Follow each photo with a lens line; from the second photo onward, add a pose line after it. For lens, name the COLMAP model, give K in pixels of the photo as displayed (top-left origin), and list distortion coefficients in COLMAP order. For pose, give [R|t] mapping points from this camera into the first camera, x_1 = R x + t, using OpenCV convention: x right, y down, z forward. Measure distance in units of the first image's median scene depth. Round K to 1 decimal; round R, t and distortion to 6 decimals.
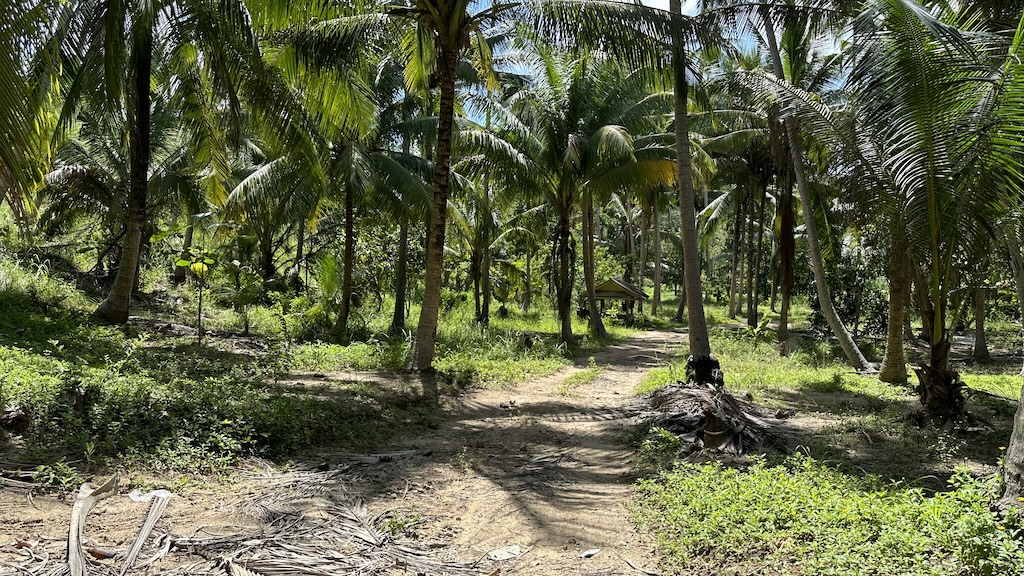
lens RADIAL K [[700.9, 0, 512.0], [0, 700.9, 288.8], [0, 0, 1]] dist [0.006883, -0.000042]
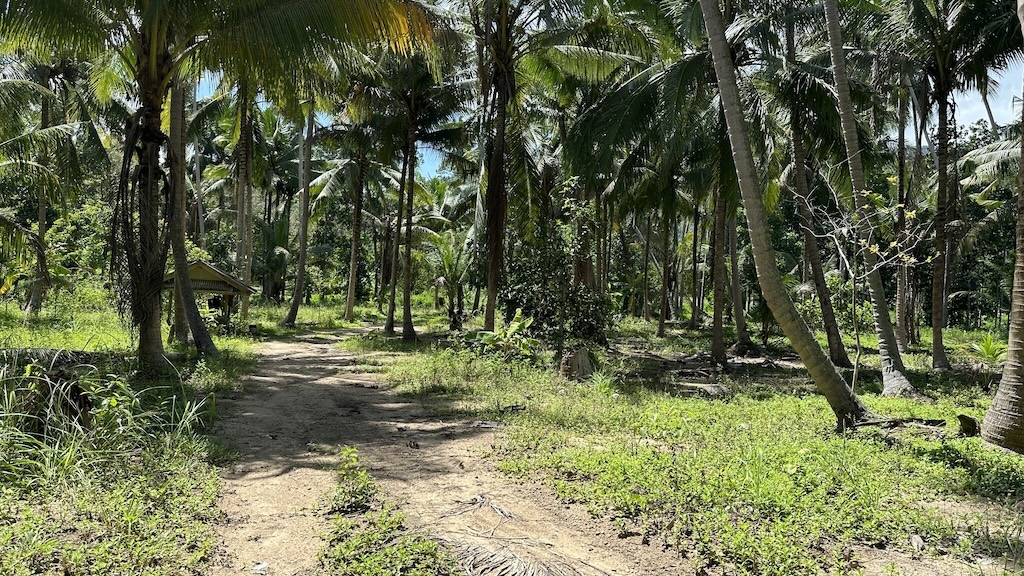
lens RADIAL K [[700.9, 0, 513.3], [0, 700.9, 289.4], [0, 0, 1]] dist [0.006883, -0.000042]
pose [[0.811636, 0.016082, 0.583941, -0.000009], [-0.011477, 0.999867, -0.011585, 0.014121], [-0.584050, 0.002701, 0.811713, 0.278433]]
